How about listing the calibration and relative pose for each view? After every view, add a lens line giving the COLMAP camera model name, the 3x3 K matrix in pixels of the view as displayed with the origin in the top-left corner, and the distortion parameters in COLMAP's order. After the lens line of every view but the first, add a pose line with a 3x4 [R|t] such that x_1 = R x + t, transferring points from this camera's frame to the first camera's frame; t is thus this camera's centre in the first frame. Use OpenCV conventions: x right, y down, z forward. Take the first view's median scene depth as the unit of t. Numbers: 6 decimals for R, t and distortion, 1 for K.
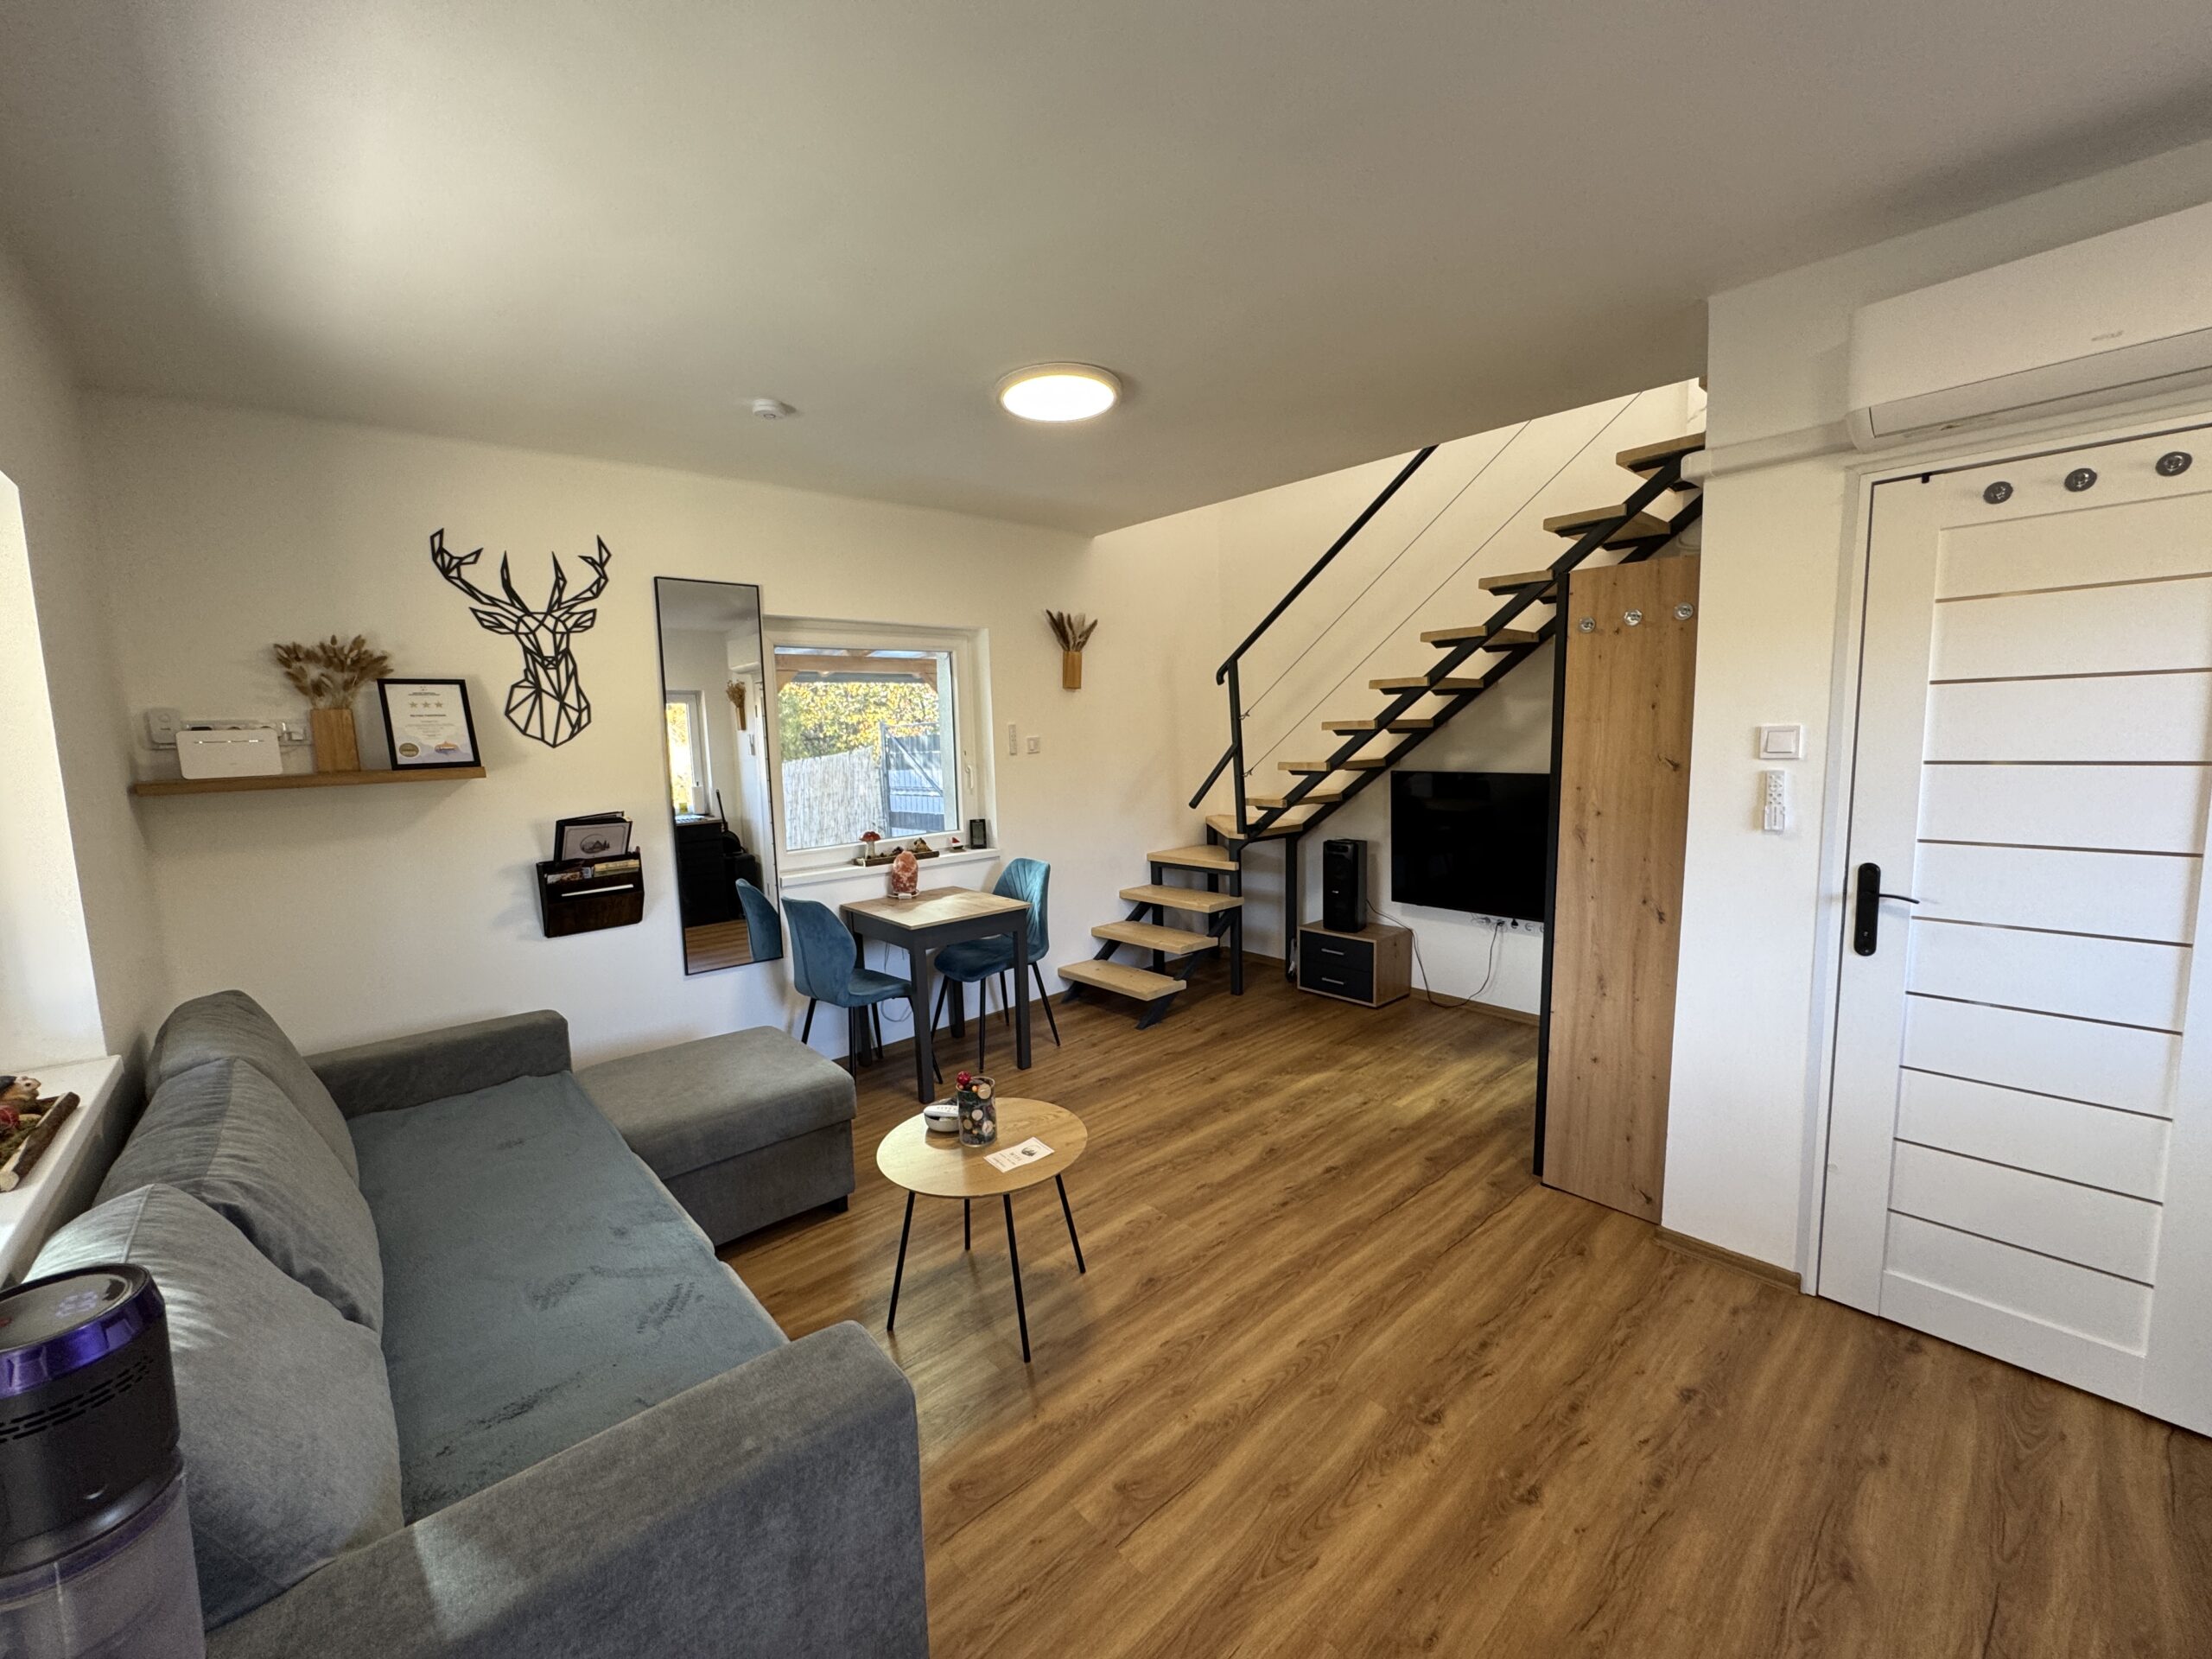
lens RADIAL K [[874.3, 0, 1112.3], [0, 874.3, 819.3], [0, 0, 1]] dist [-0.004393, 0.000065]
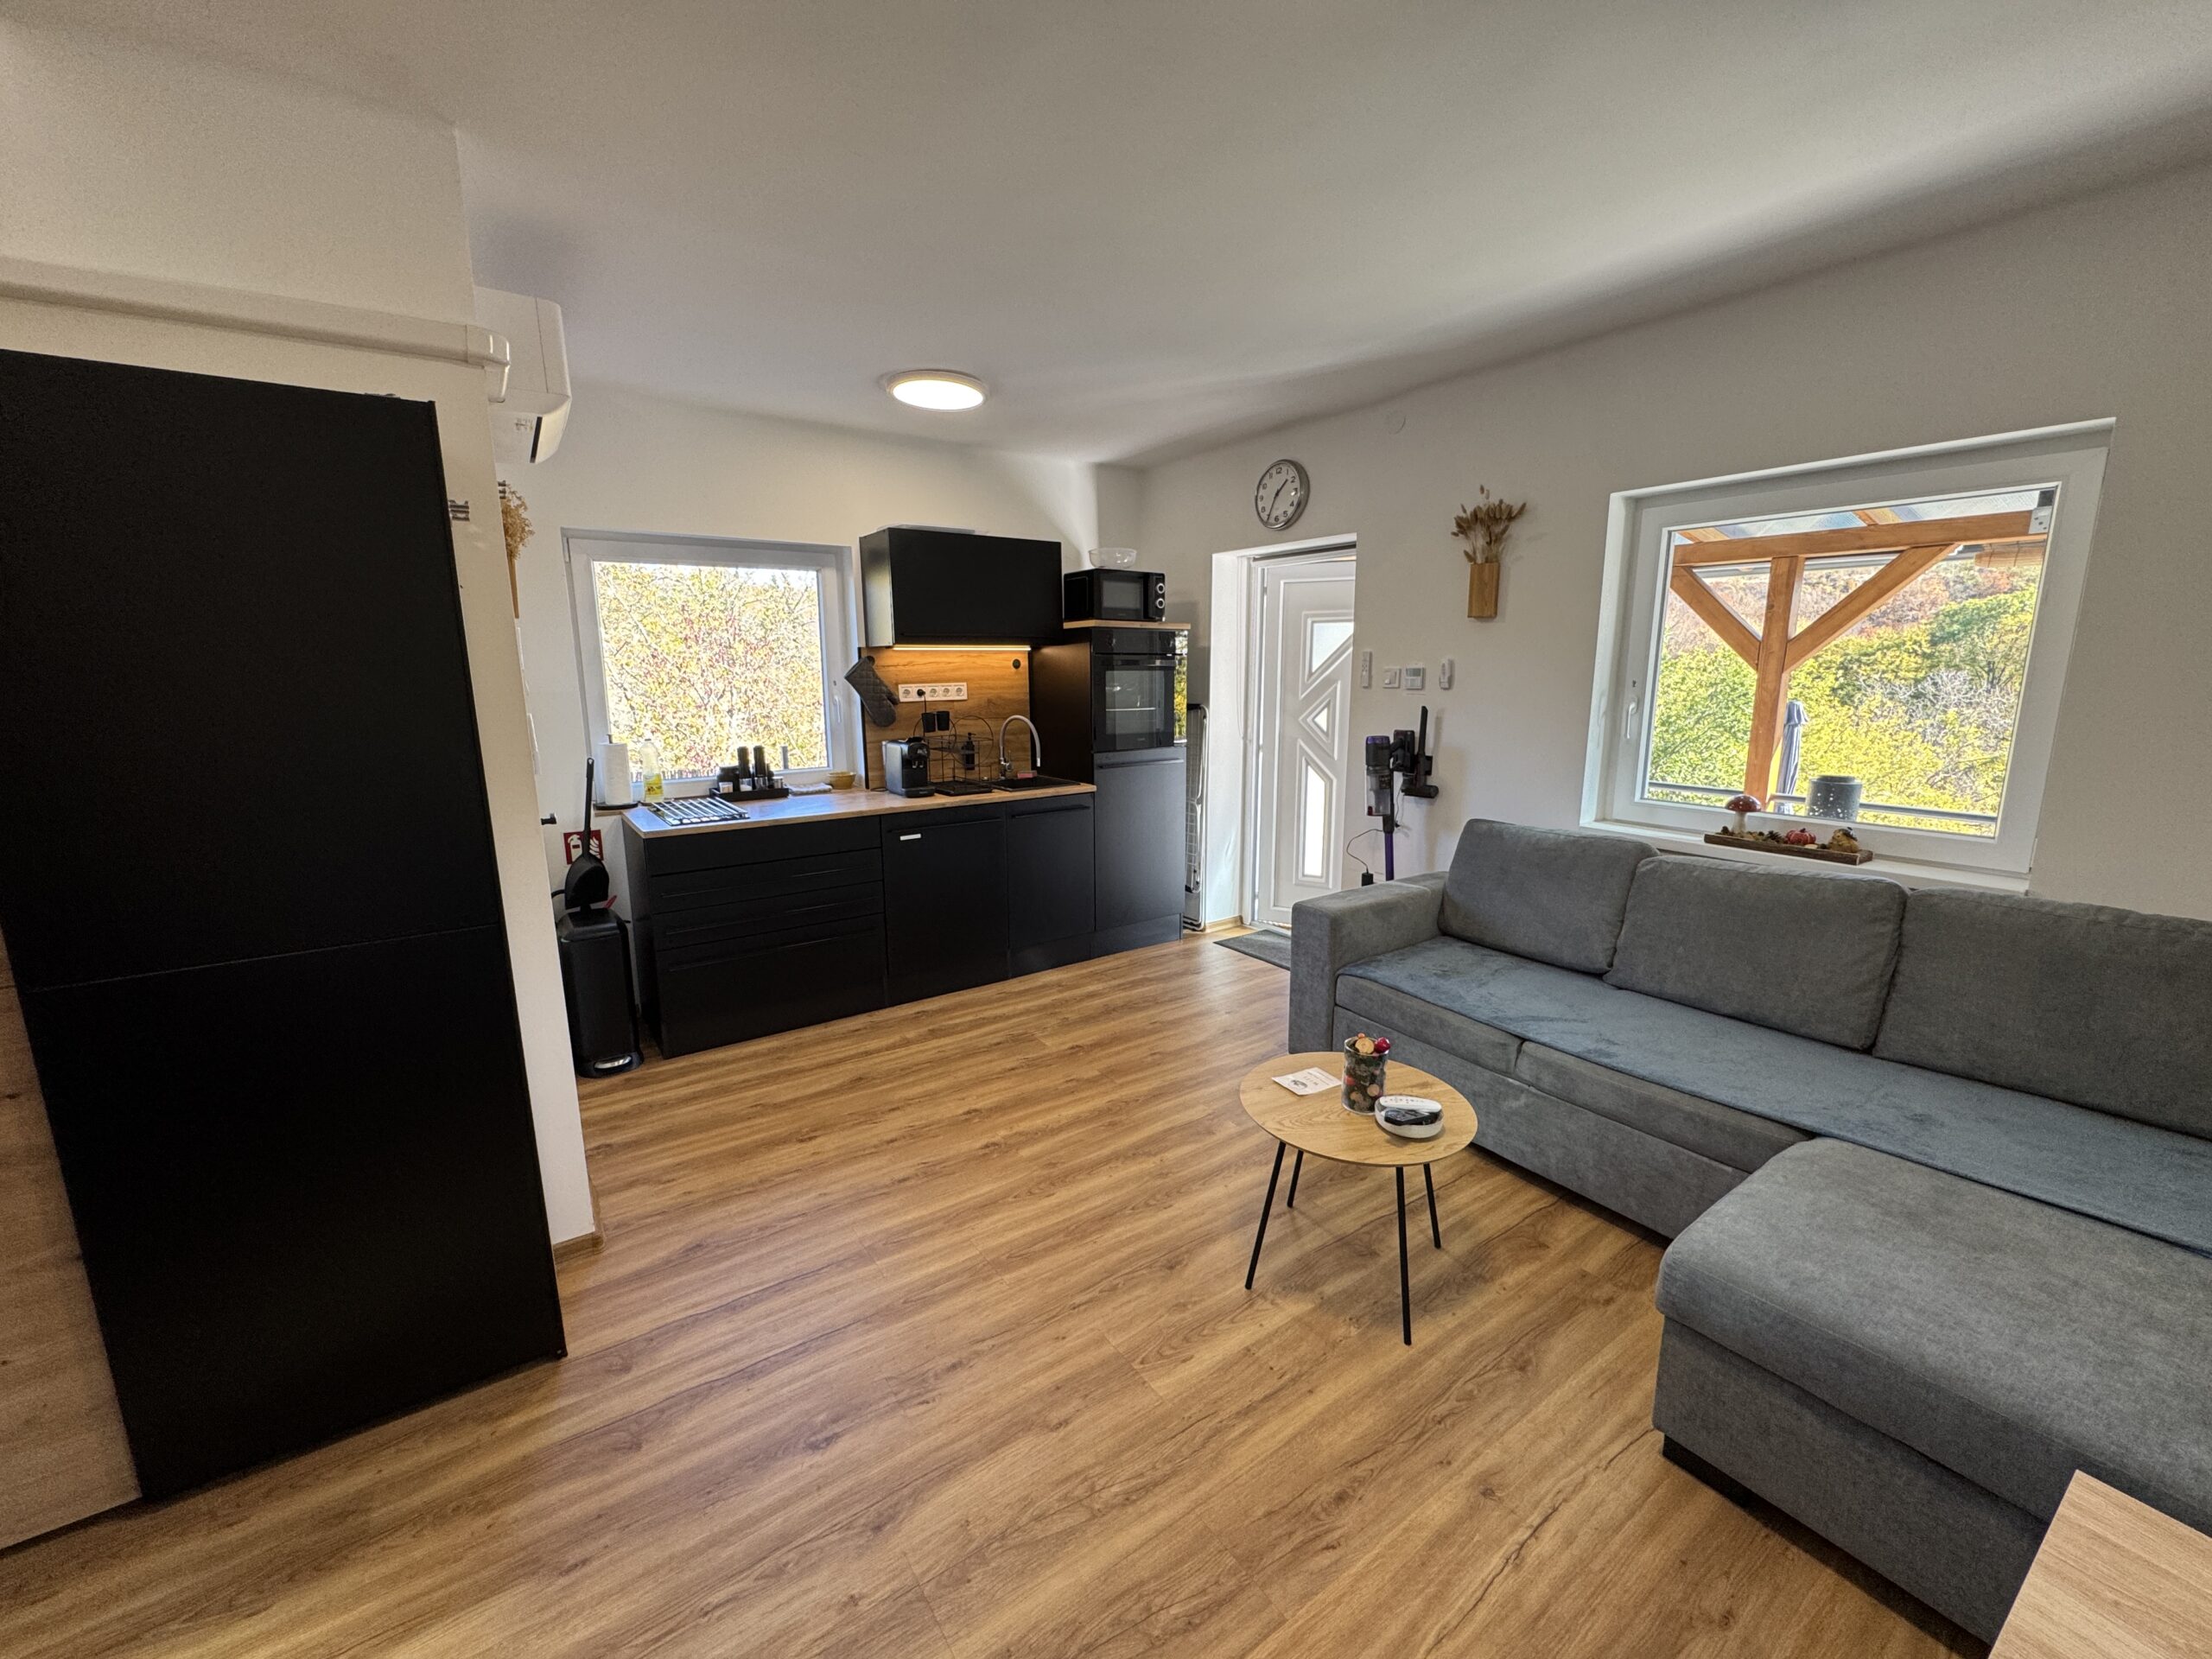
lens RADIAL K [[874.3, 0, 1104.2], [0, 874.3, 826.0], [0, 0, 1]] dist [-0.004393, 0.000065]
pose [[-0.990325, 0.009048, 0.138469, -0.017333], [0.047910, 0.958804, 0.279998, -0.175670], [-0.130231, 0.283924, -0.949962, 1.844782]]
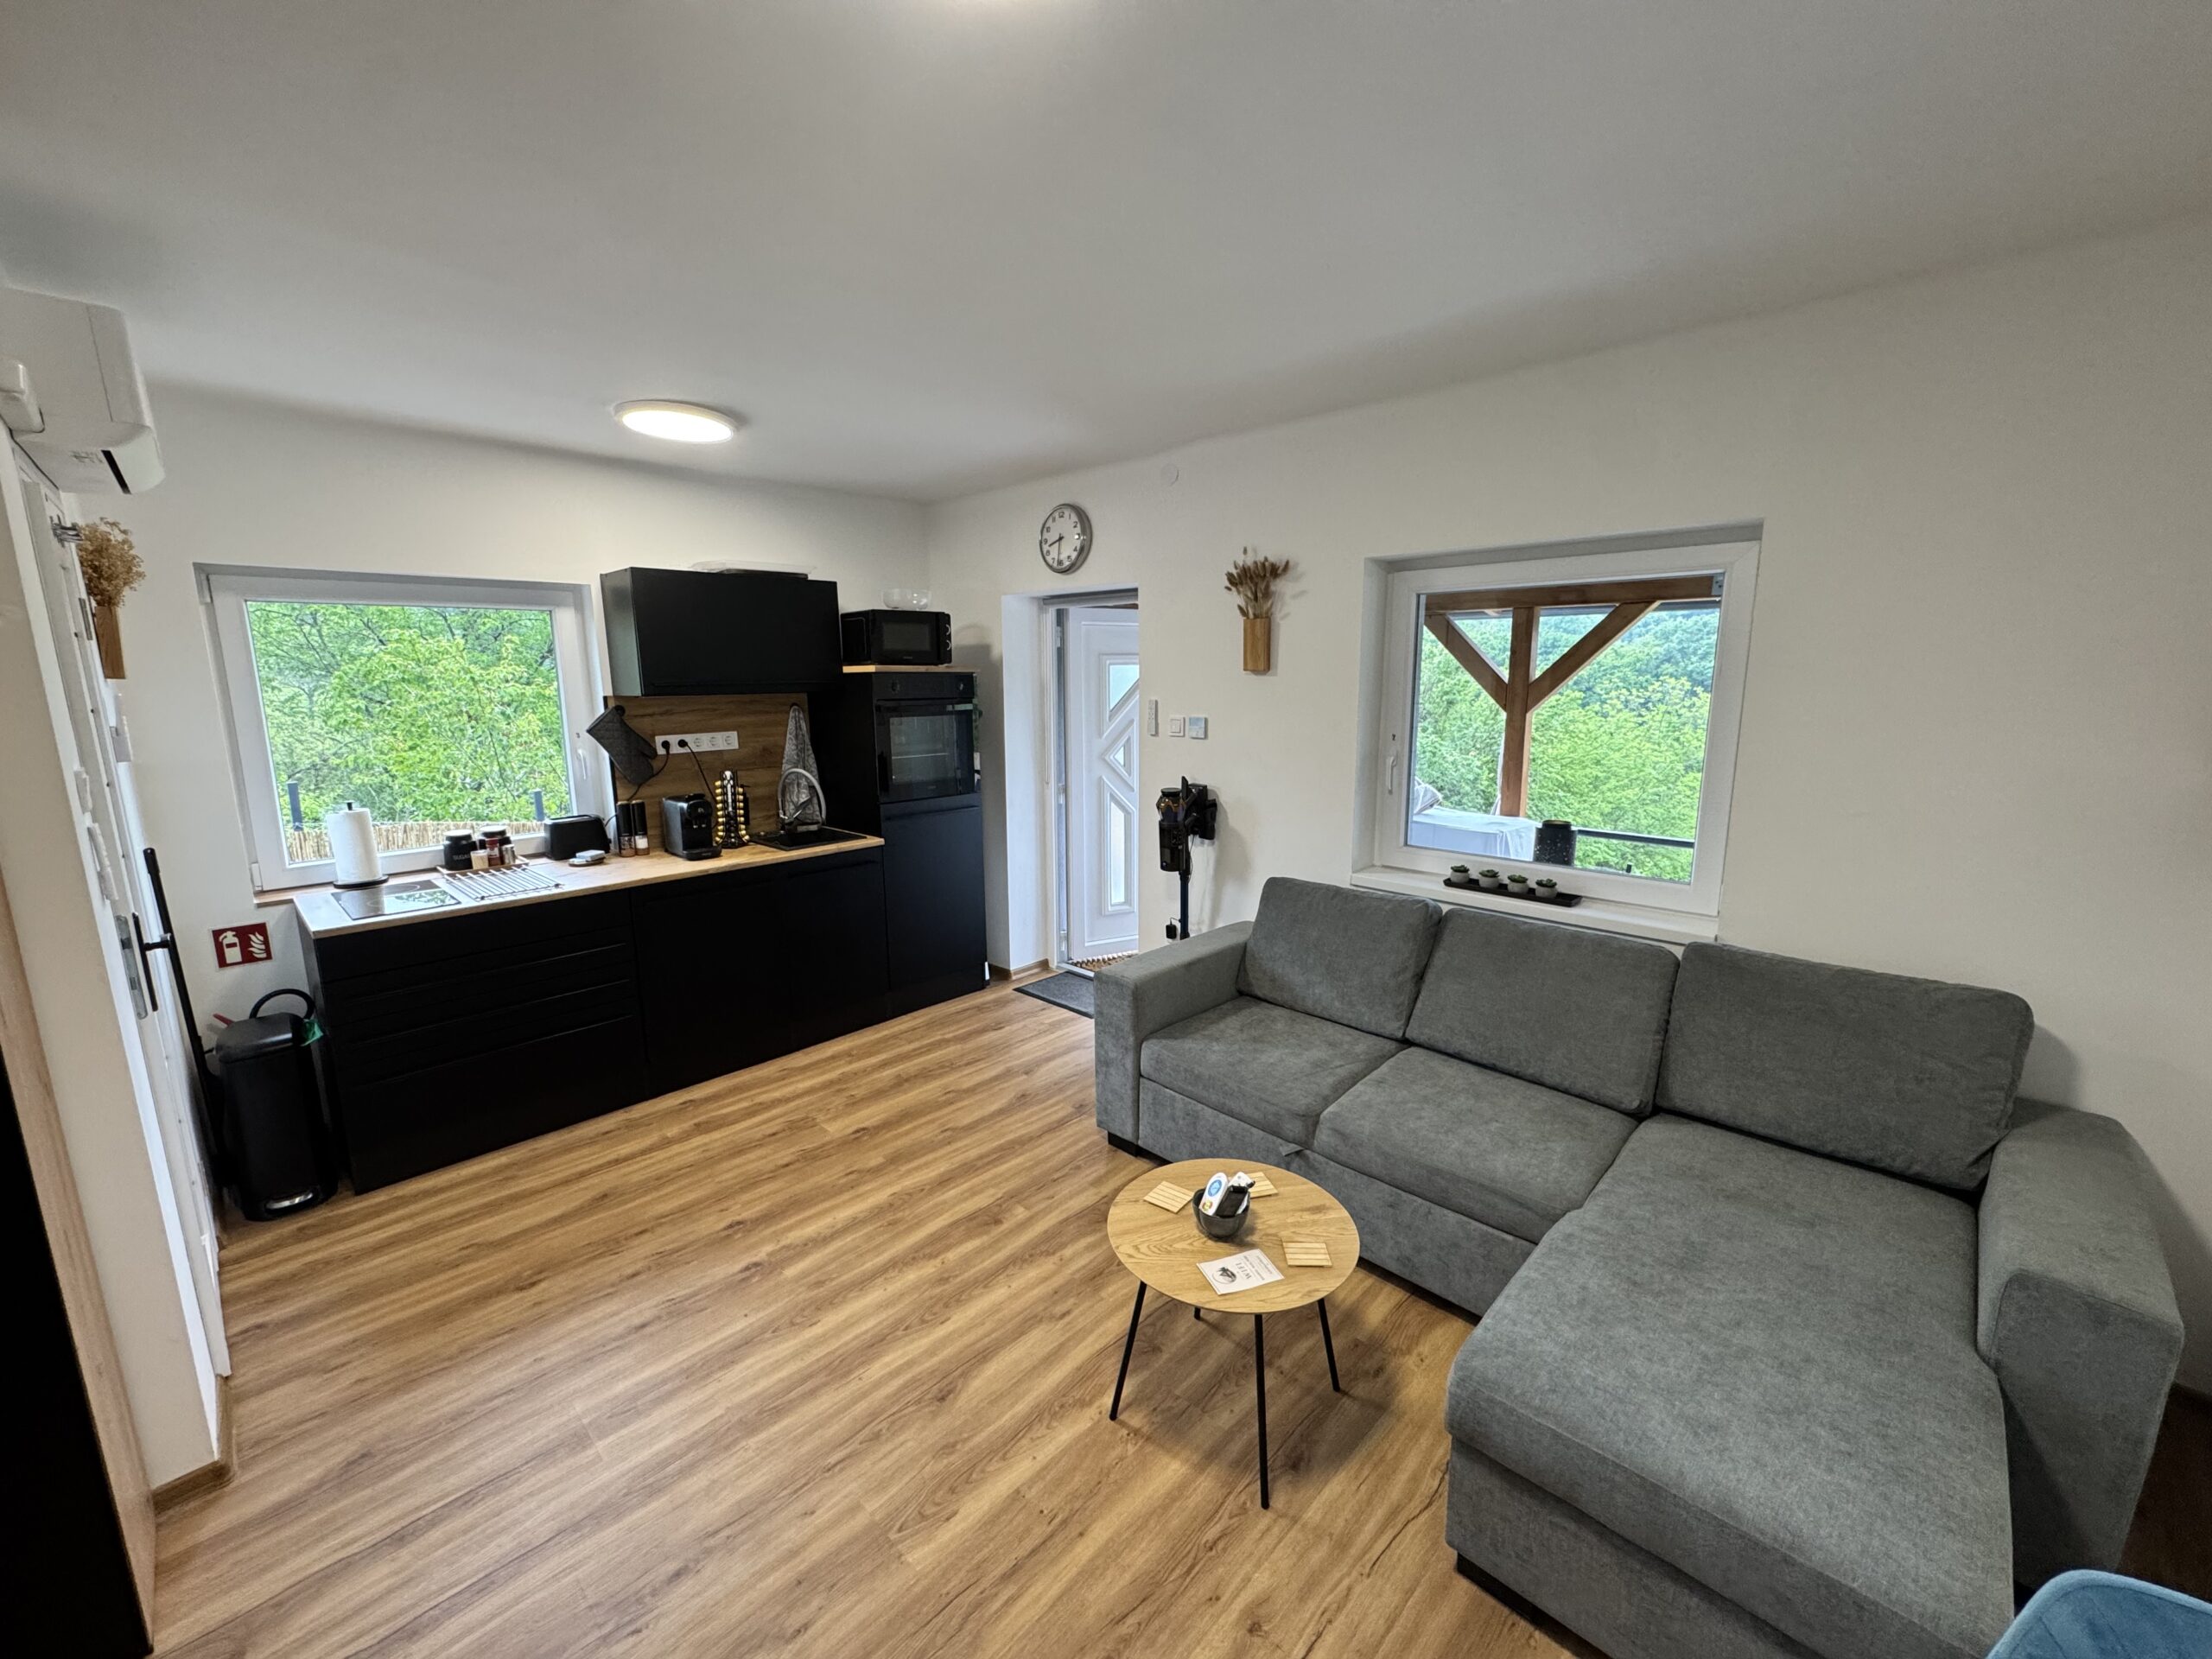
lens RADIAL K [[874.3, 0, 1103.1], [0, 874.3, 824.0], [0, 0, 1]] dist [-0.004393, 0.000065]
pose [[-0.997720, 0.045628, -0.049720, -0.098218], [0.030239, 0.960953, 0.275053, -0.237254], [0.060329, 0.272923, -0.960143, 1.761969]]
